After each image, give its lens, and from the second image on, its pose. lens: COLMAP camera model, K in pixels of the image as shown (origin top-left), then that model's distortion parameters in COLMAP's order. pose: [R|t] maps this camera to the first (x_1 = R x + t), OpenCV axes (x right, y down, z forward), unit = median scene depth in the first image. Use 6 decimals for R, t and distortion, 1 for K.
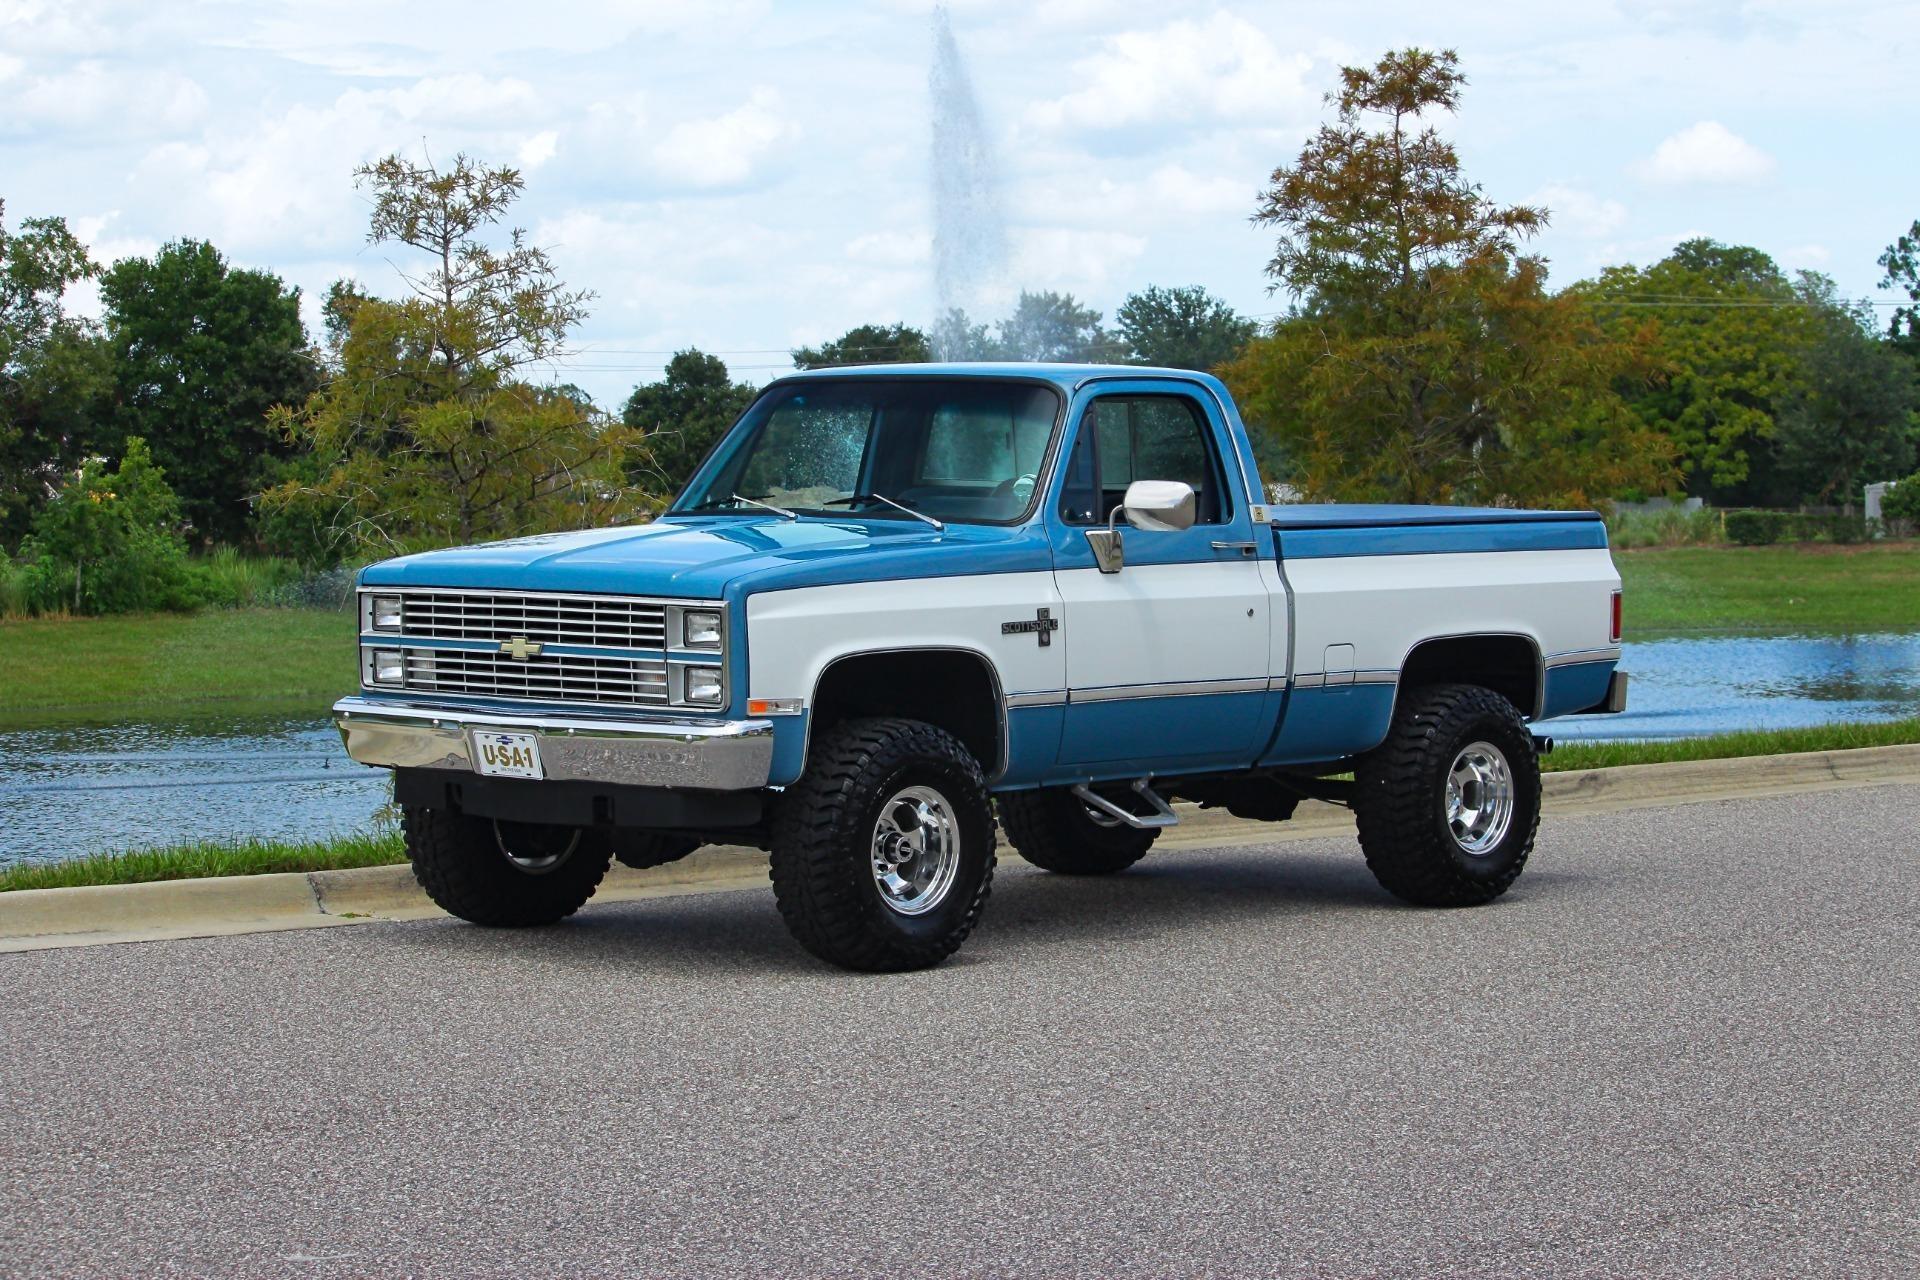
lens RADIAL K [[4901.8, 0, 908.5], [0, 4901.8, 593.6], [0, 0, 1]] dist [-0.422511, 0.000000]
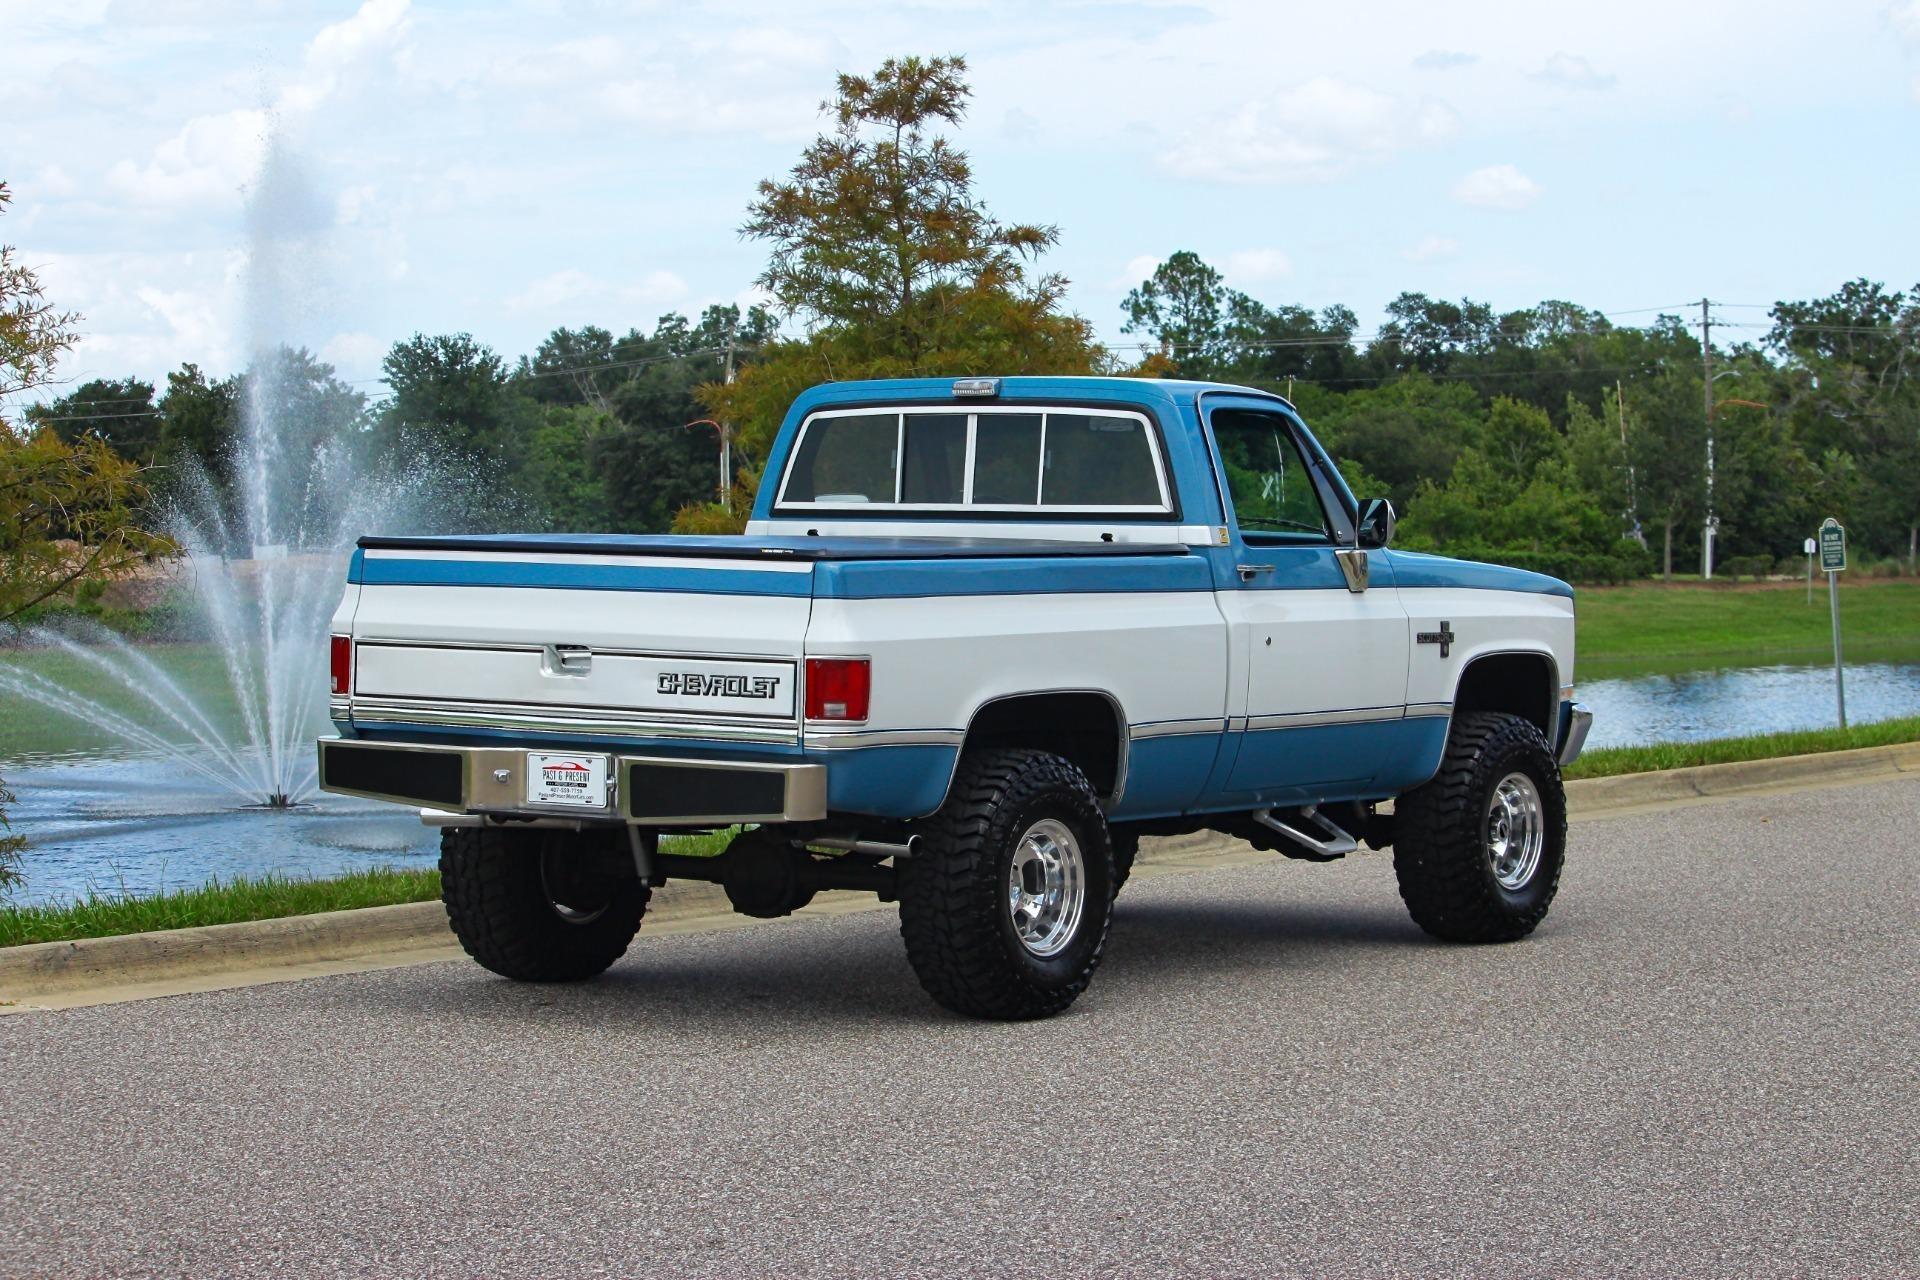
lens RADIAL K [[4901.8, 0, 954.5], [0, 4901.8, 637.5], [0, 0, 1]] dist [-0.422511, 0.000000]
pose [[0.985439, -0.010154, 0.169725, -0.092475], [0.010450, 0.999945, -0.000852, 0.002815], [-0.169707, 0.002614, 0.985491, 0.118923]]
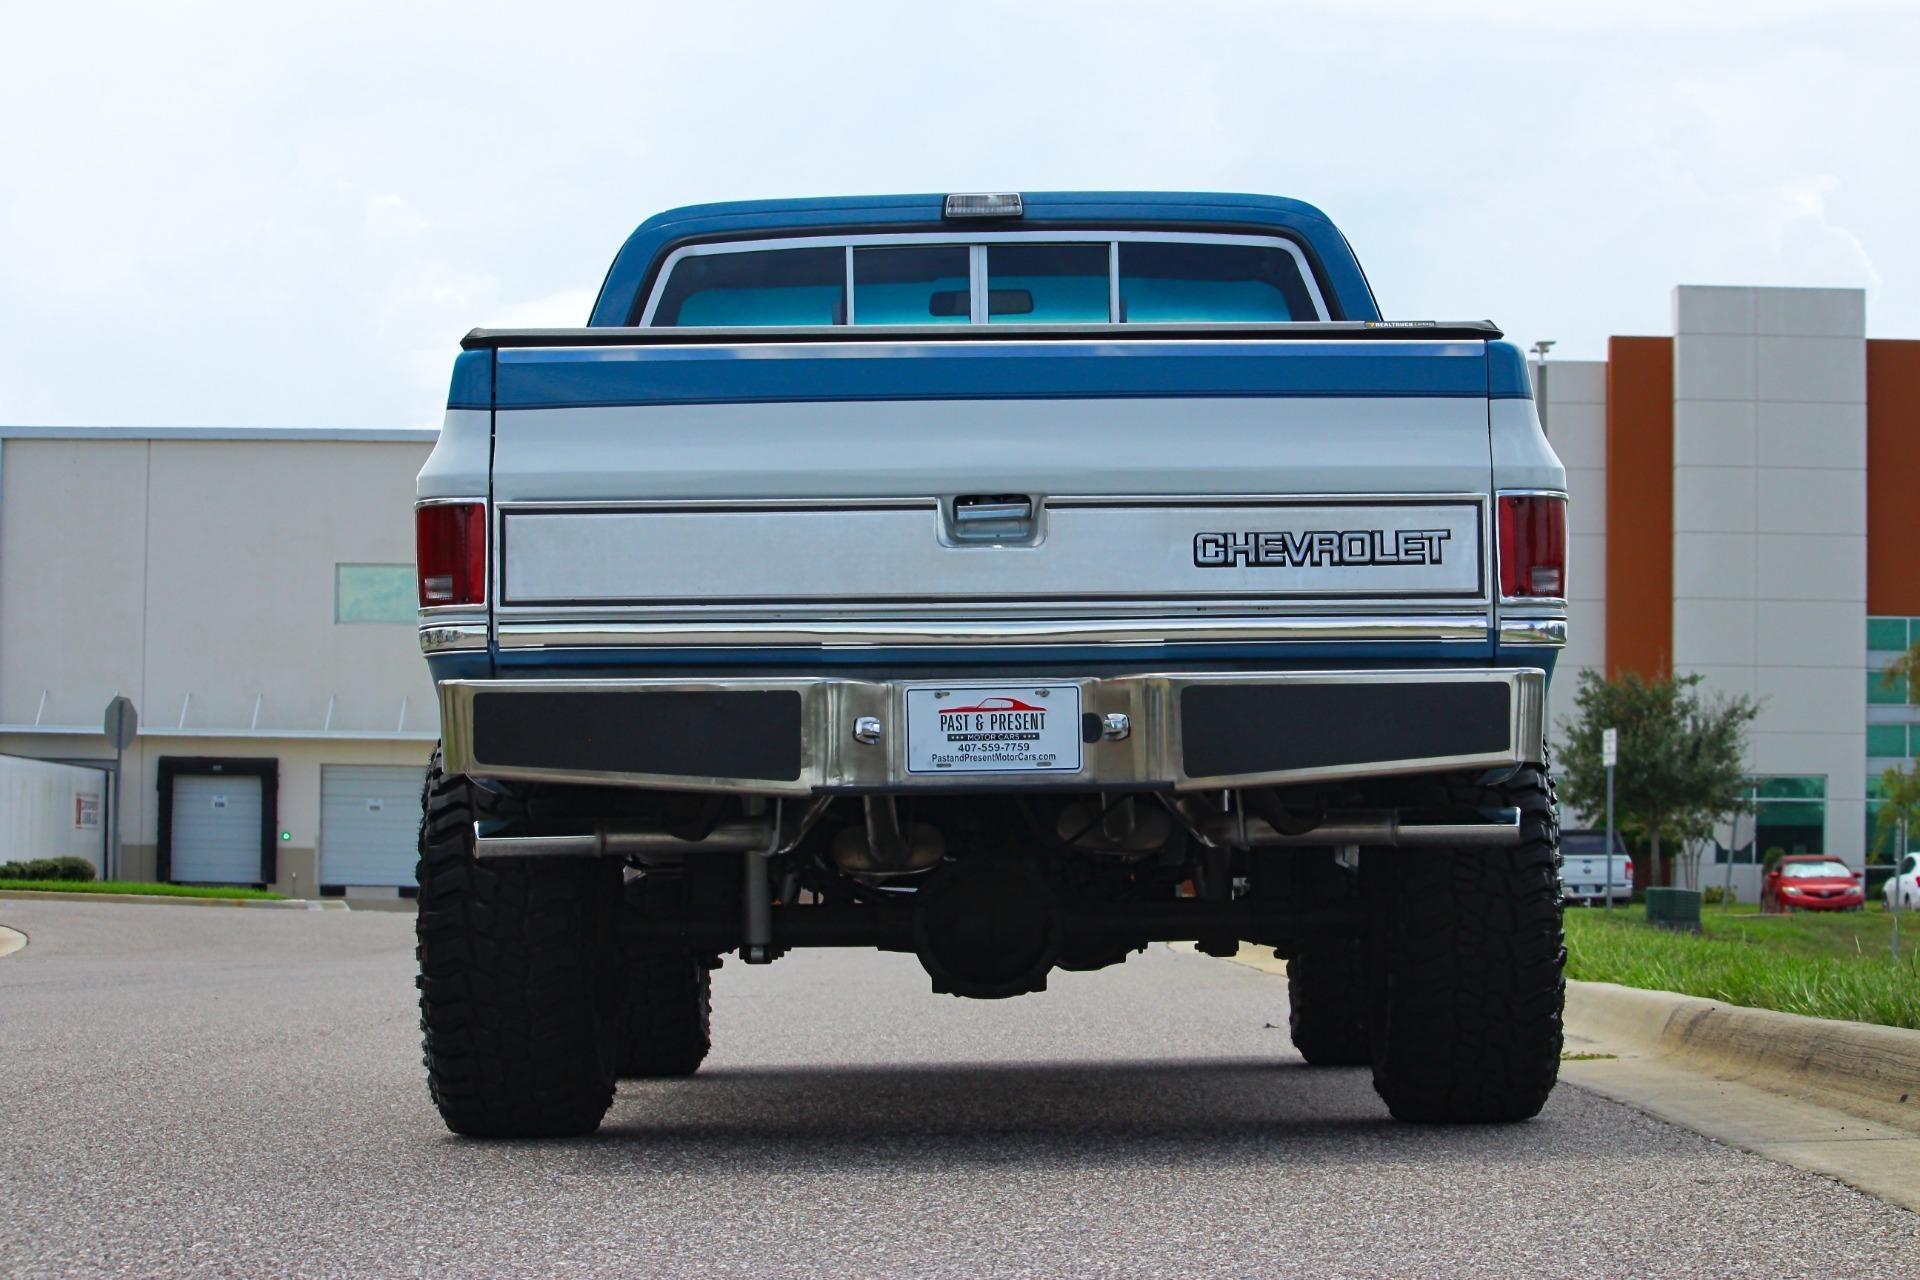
lens RADIAL K [[4901.8, 0, 851.7], [0, 4901.8, 625.7], [0, 0, 1]] dist [-0.422511, 0.000000]
pose [[0.740652, 0.013846, 0.671746, -0.351223], [0.047711, 0.996180, -0.073138, 0.050567], [-0.670193, 0.086219, 0.737162, 0.614571]]
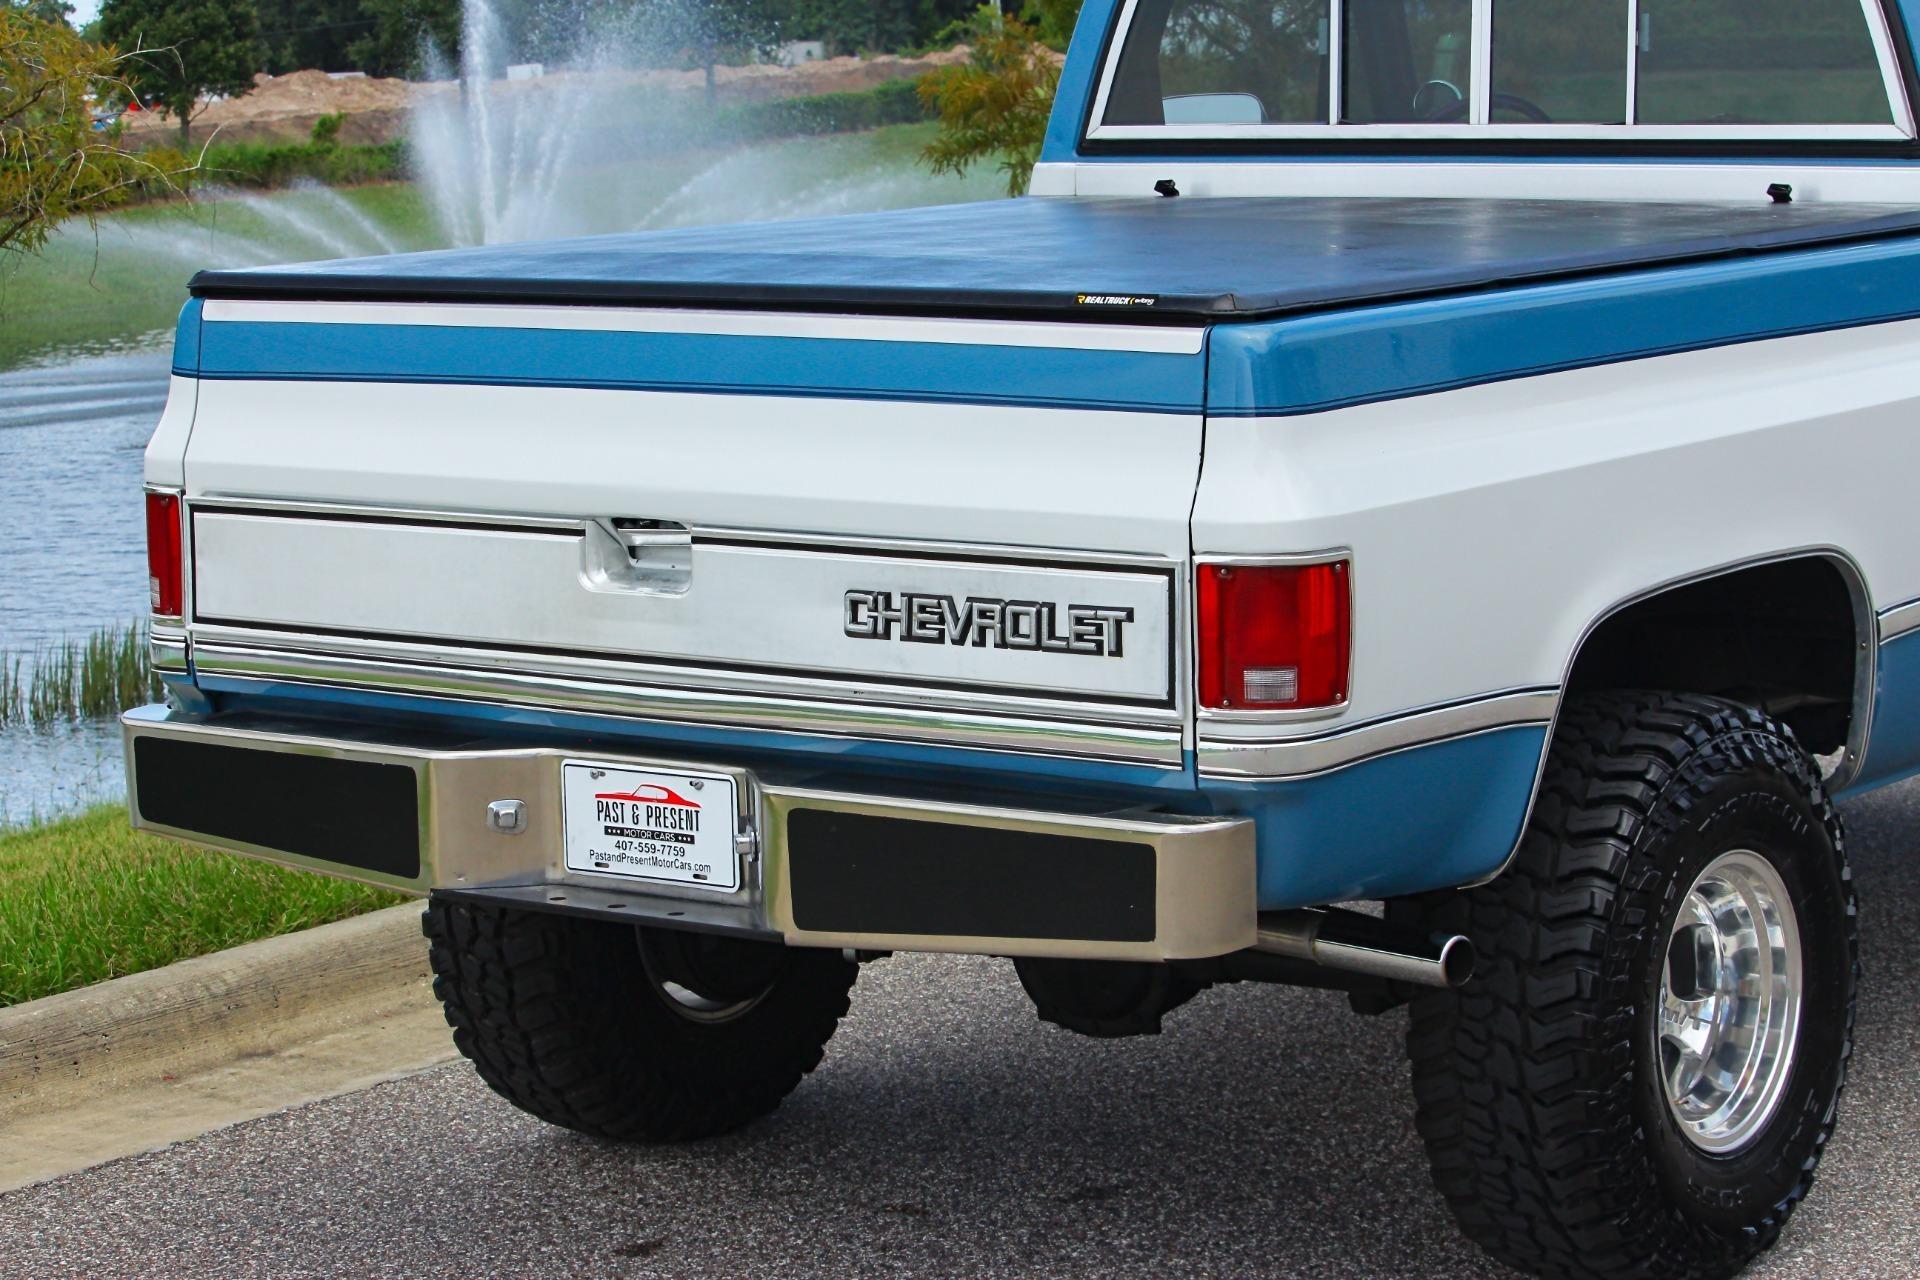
lens RADIAL K [[4901.8, 0, 969.3], [0, 4901.8, 654.5], [0, 0, 1]] dist [-0.422511, 0.000000]
pose [[0.991867, -0.061071, 0.111667, -0.031974], [0.049346, 0.993257, 0.104909, -0.024546], [-0.117321, -0.098545, 0.988193, 0.594938]]
